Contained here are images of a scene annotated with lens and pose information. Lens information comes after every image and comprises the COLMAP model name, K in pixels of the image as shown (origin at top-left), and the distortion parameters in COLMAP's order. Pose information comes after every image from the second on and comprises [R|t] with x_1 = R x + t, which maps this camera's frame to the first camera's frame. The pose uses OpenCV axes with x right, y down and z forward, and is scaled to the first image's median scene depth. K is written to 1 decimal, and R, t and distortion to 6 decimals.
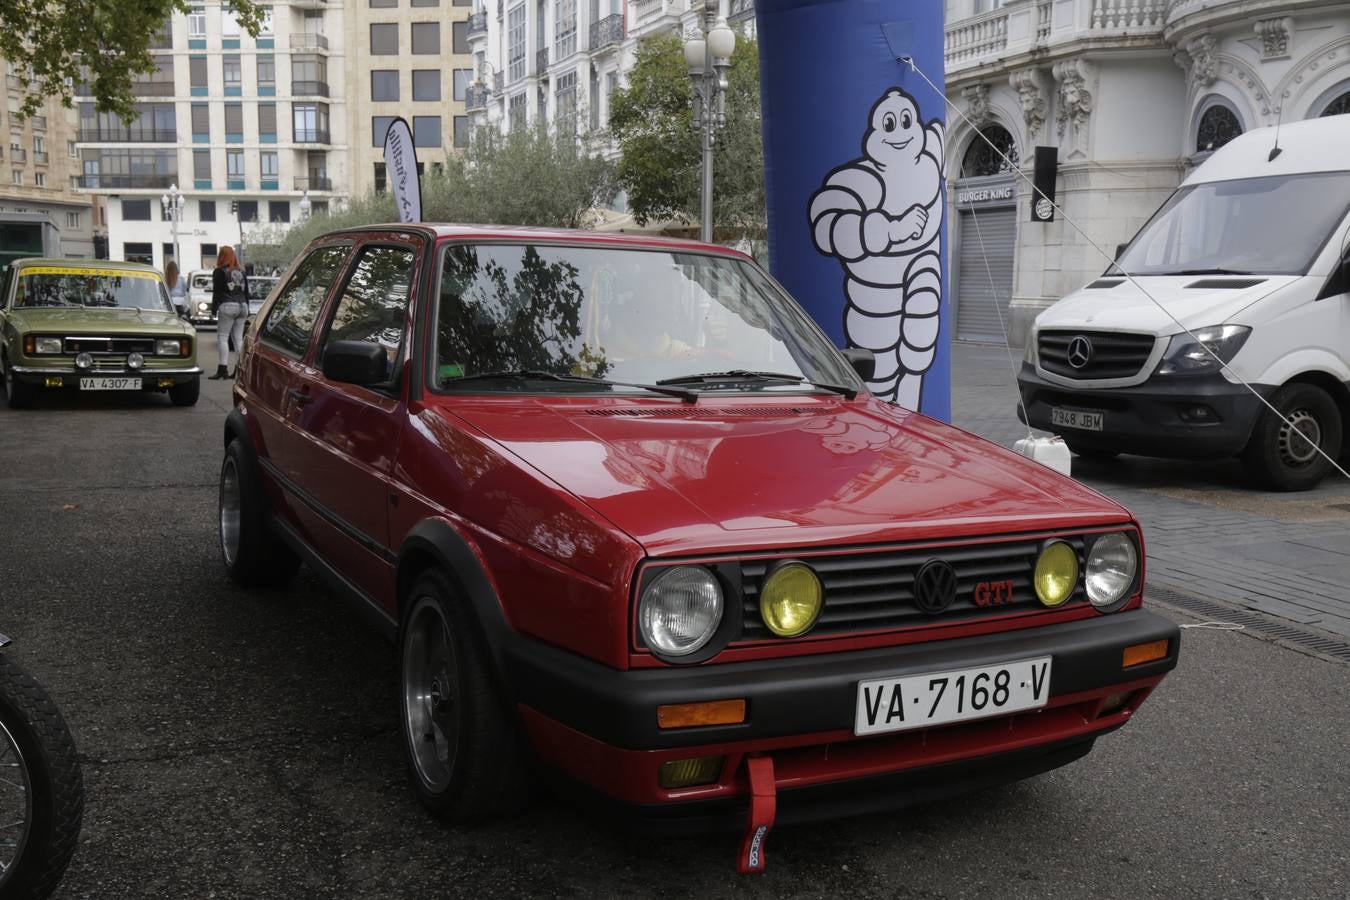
lens RADIAL K [[1266.9, 0, 680.5], [0, 1266.9, 449.1], [0, 0, 1]] dist [0.036694, 0.016091]
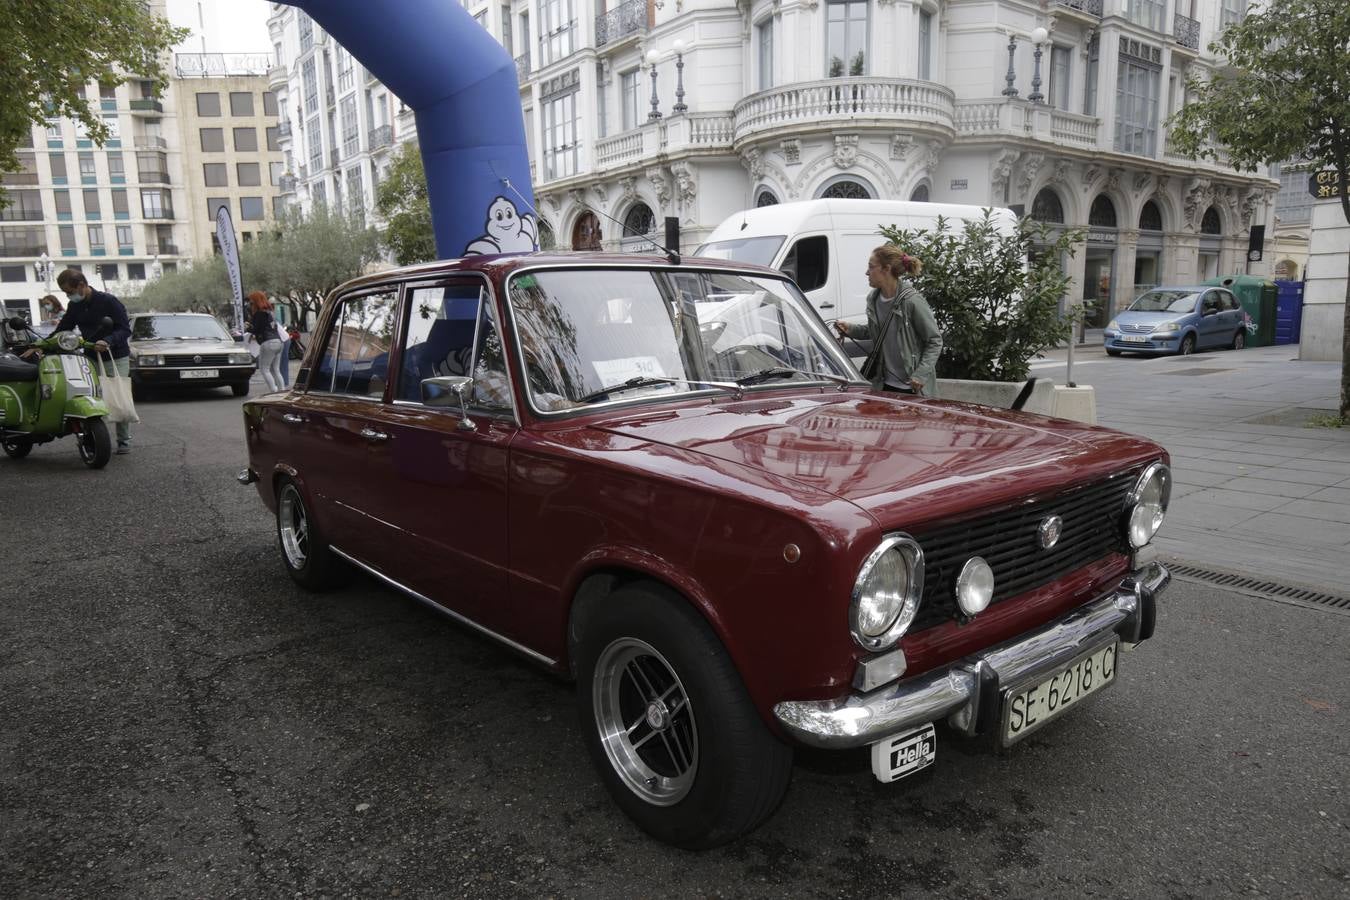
lens RADIAL K [[879.4, 0, 678.7], [0, 879.4, 449.1], [0, 0, 1]] dist [-0.000818, 0.004010]
pose [[0.970319, -0.075452, 0.229756, 0.023520], [0.069121, 0.996977, 0.035492, 0.011079], [-0.231739, -0.018557, 0.972601, -0.065671]]
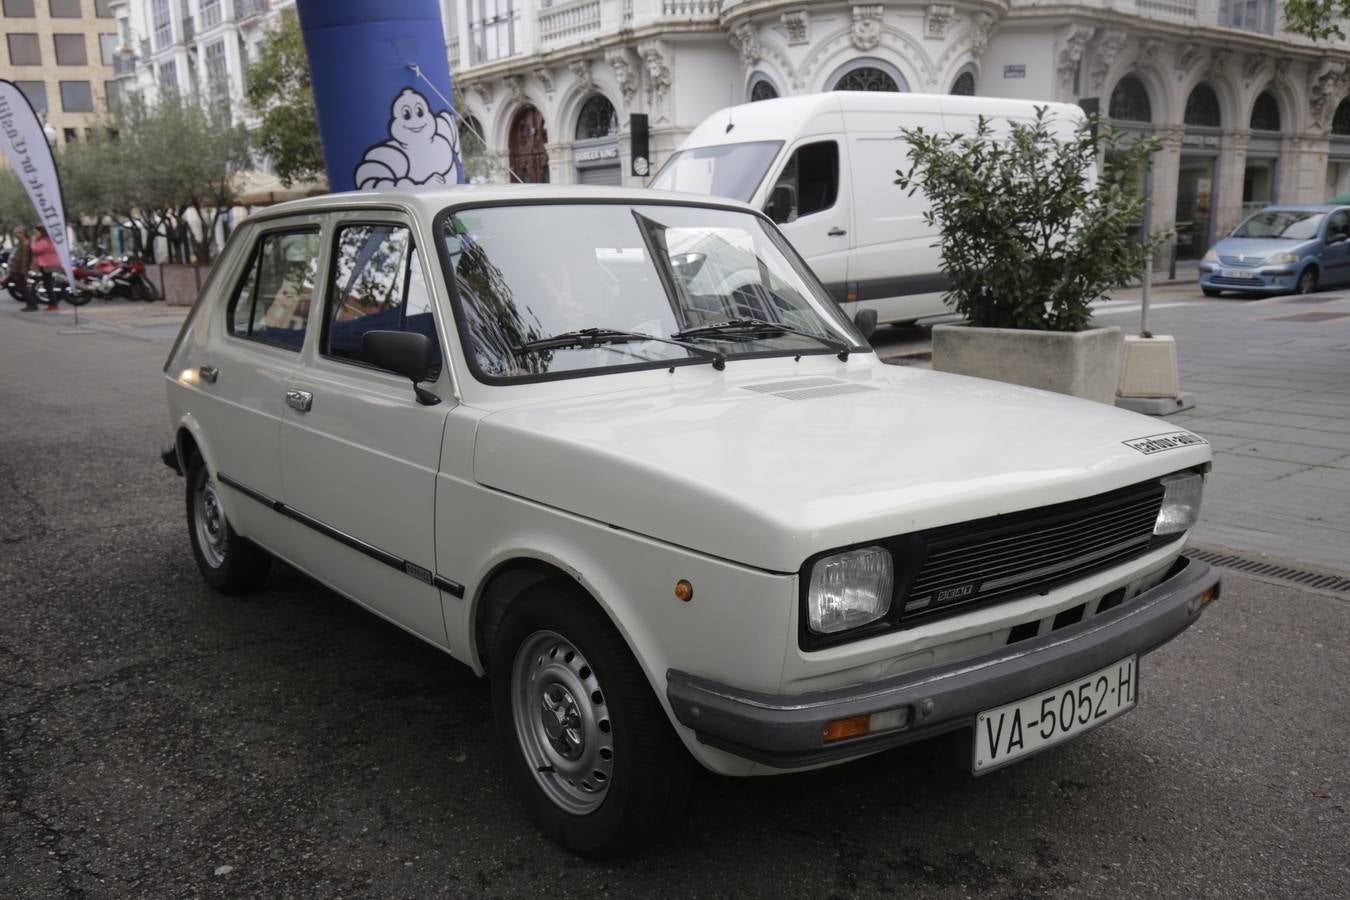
lens RADIAL K [[1146.6, 0, 678.6], [0, 1146.6, 449.4], [0, 0, 1]] dist [0.027736, 0.009134]
pose [[0.964478, -0.084521, 0.250275, 0.024931], [0.070591, 0.995441, 0.064137, 0.011018], [-0.254555, -0.044191, 0.966048, -0.069789]]
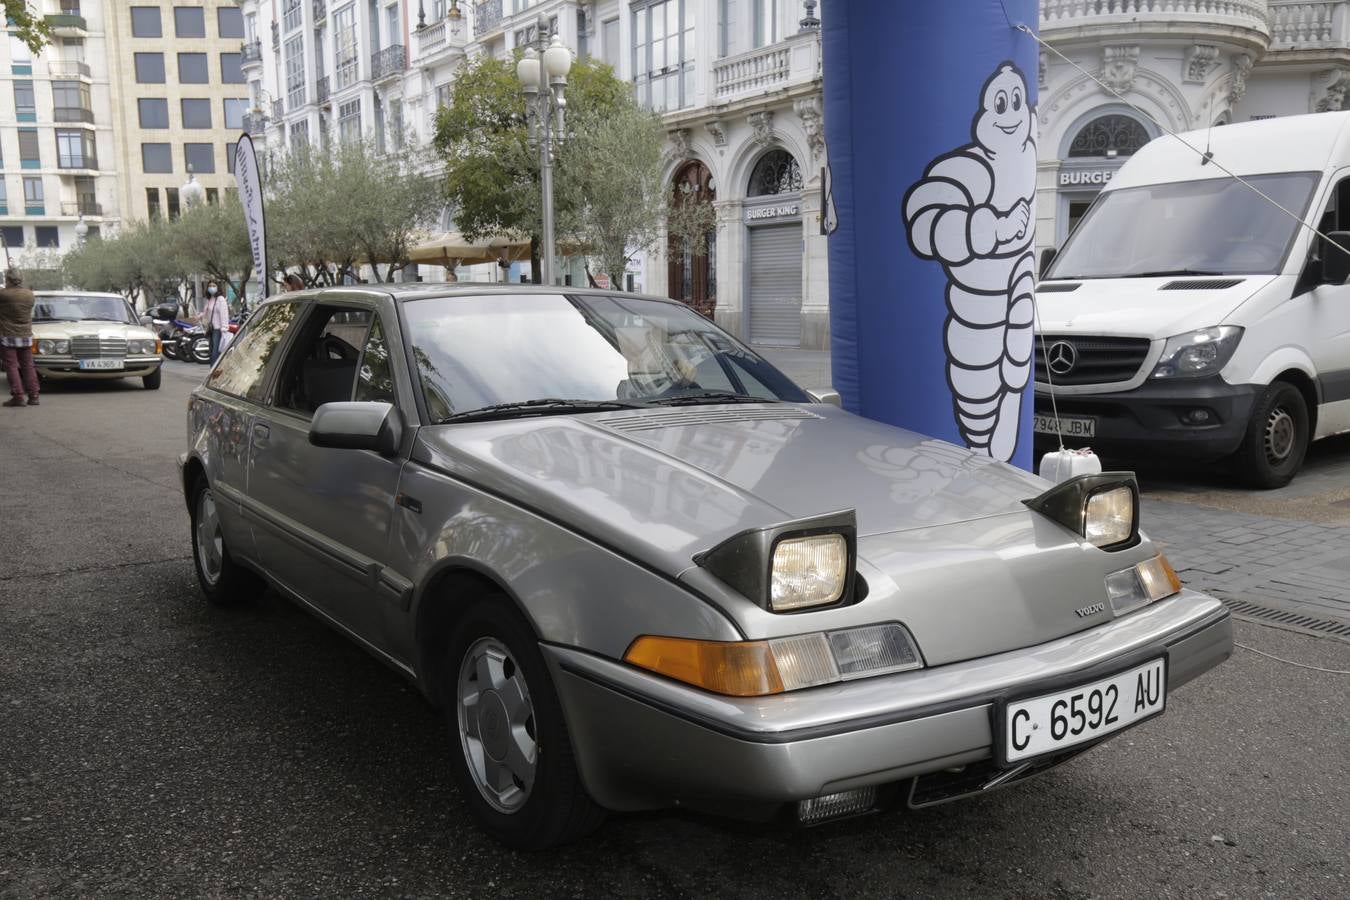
lens RADIAL K [[1116.0, 0, 680.7], [0, 1116.0, 449.7], [0, 0, 1]] dist [0.024016, 0.010417]
pose [[0.977659, -0.051328, 0.203835, -0.050591], [0.049938, 0.998681, 0.011961, -0.009988], [-0.204180, -0.001515, 0.978932, 0.071281]]
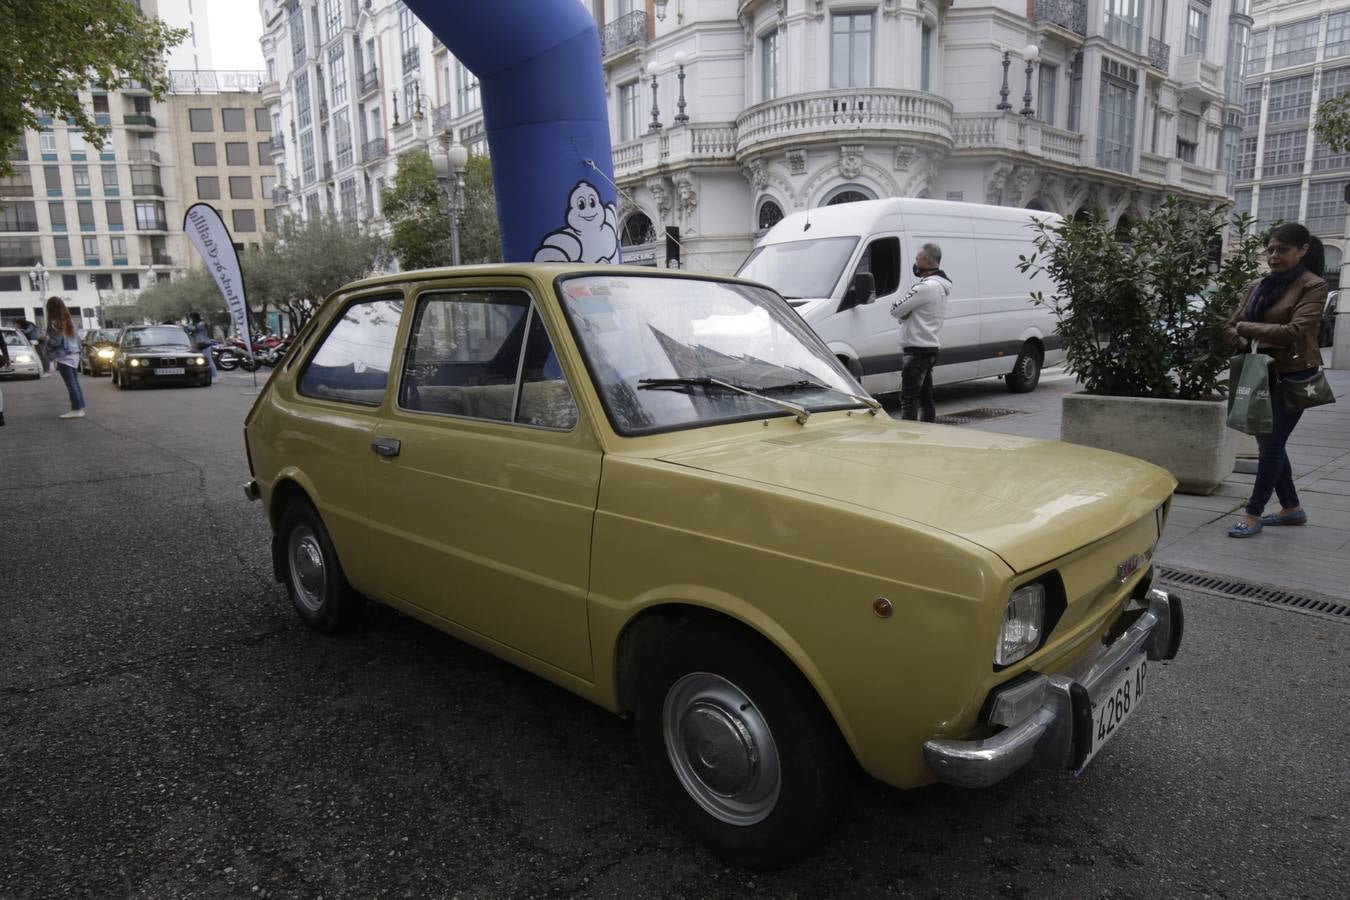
lens RADIAL K [[818.3, 0, 678.7], [0, 818.3, 449.2], [0, 0, 1]] dist [-0.010153, 0.005587]
pose [[0.960071, -0.080312, 0.267979, -0.002561], [0.072372, 0.996600, 0.039391, 0.001829], [-0.270232, -0.018424, 0.962619, 0.003714]]
